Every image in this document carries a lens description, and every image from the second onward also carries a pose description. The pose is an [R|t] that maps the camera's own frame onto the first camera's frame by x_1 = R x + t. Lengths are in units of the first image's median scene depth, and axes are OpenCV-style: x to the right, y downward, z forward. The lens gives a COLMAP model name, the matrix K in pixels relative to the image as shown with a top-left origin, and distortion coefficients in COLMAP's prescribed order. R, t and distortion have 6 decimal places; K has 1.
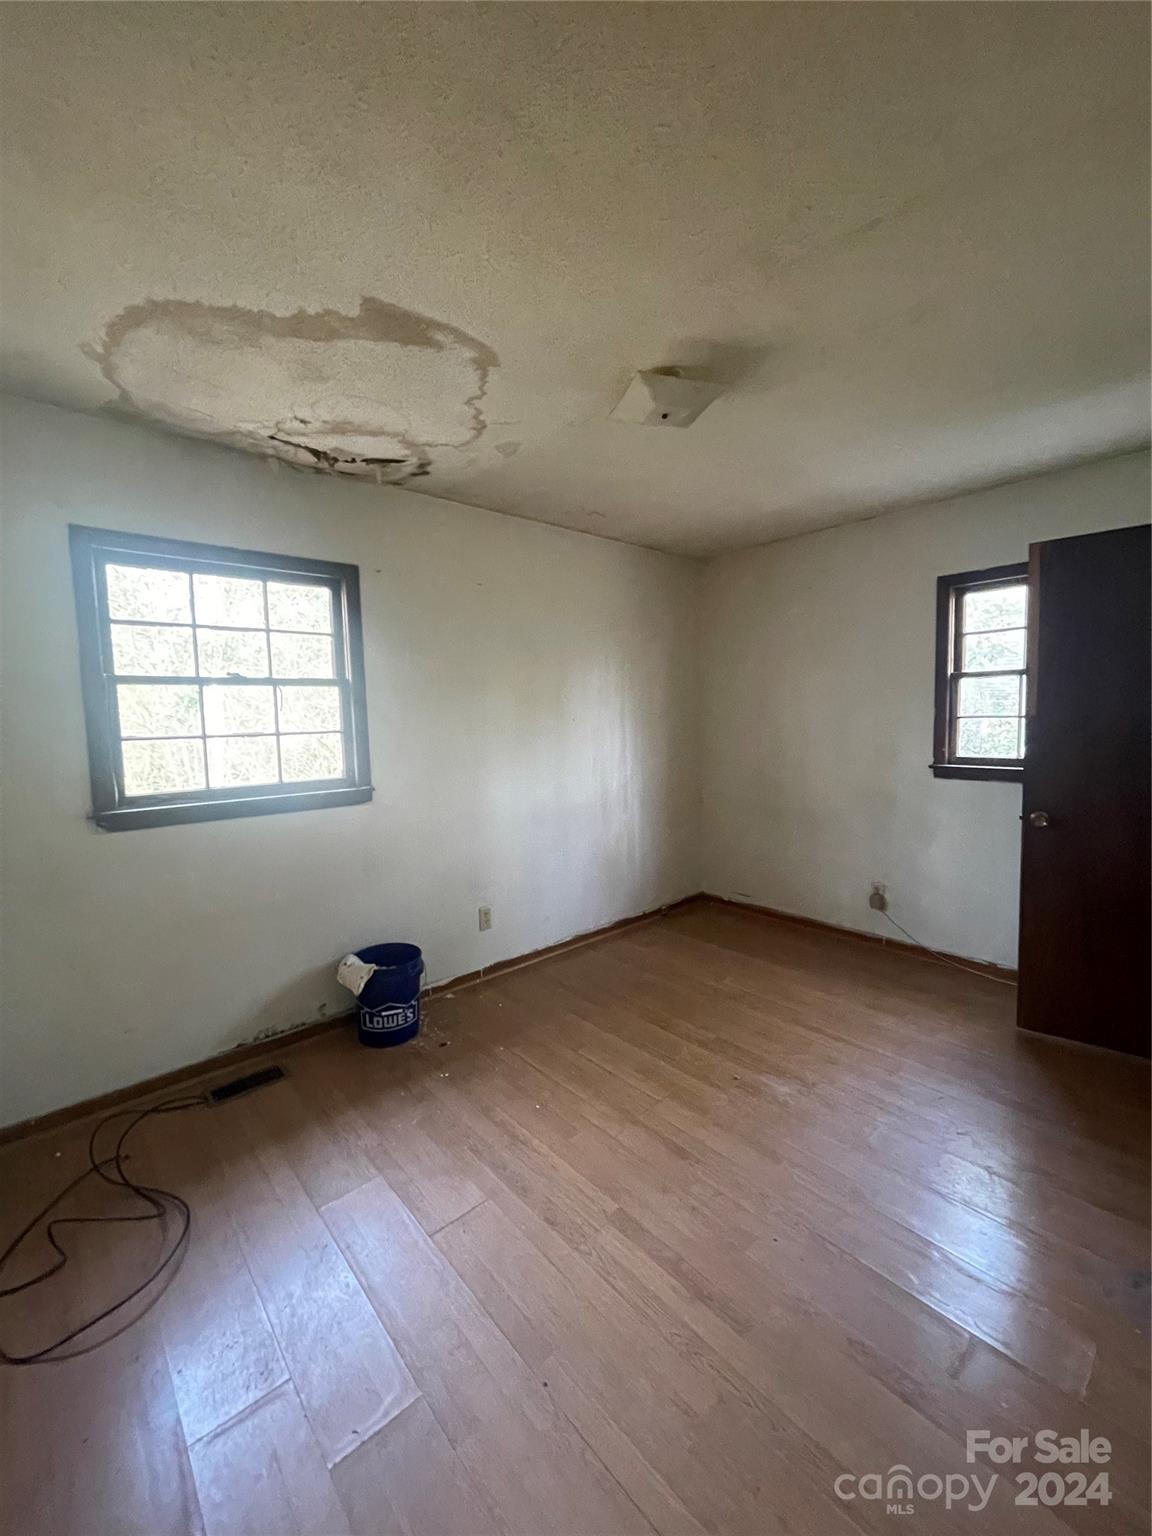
lens RADIAL K [[613.4, 0, 576.0], [0, 613.4, 768.0], [0, 0, 1]] dist [-0.000767, -0.000045]
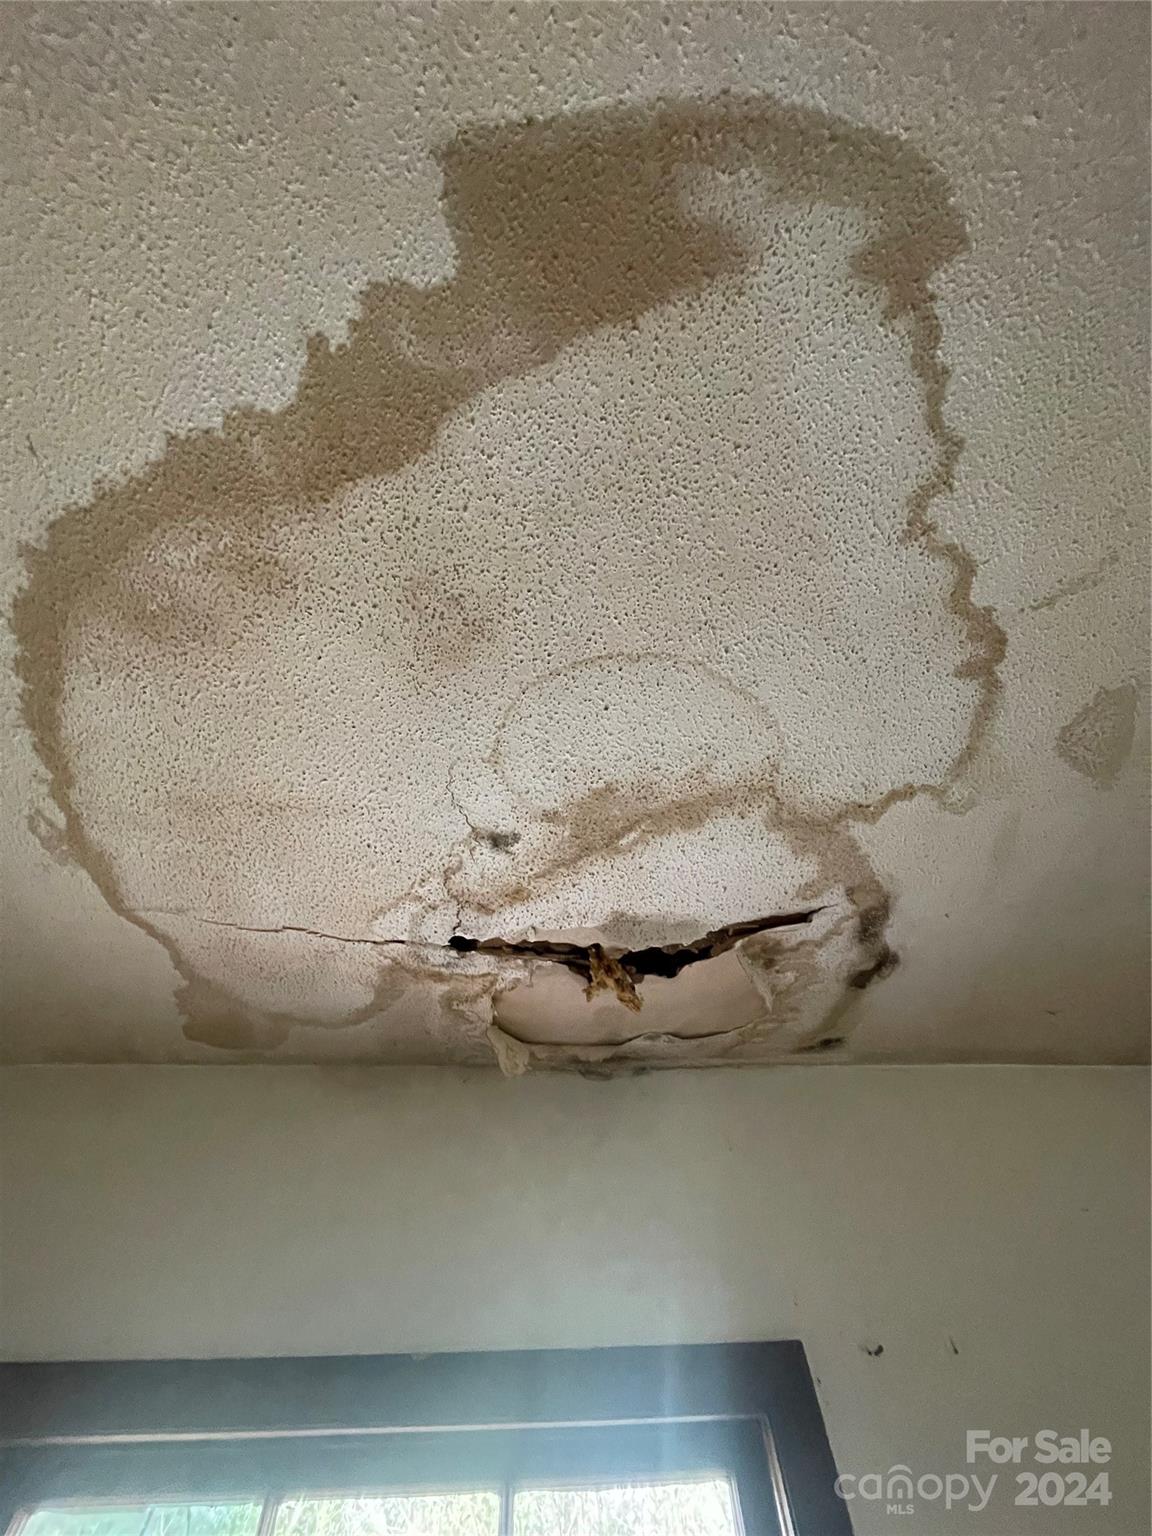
lens RADIAL K [[613.4, 0, 576.0], [0, 613.4, 768.0], [0, 0, 1]] dist [-0.000767, -0.000045]
pose [[0.782818, -0.536386, -0.315413, -0.260037], [-0.036647, 0.466270, -0.883883, -0.255883], [0.621170, 0.703479, 0.345348, 0.831819]]
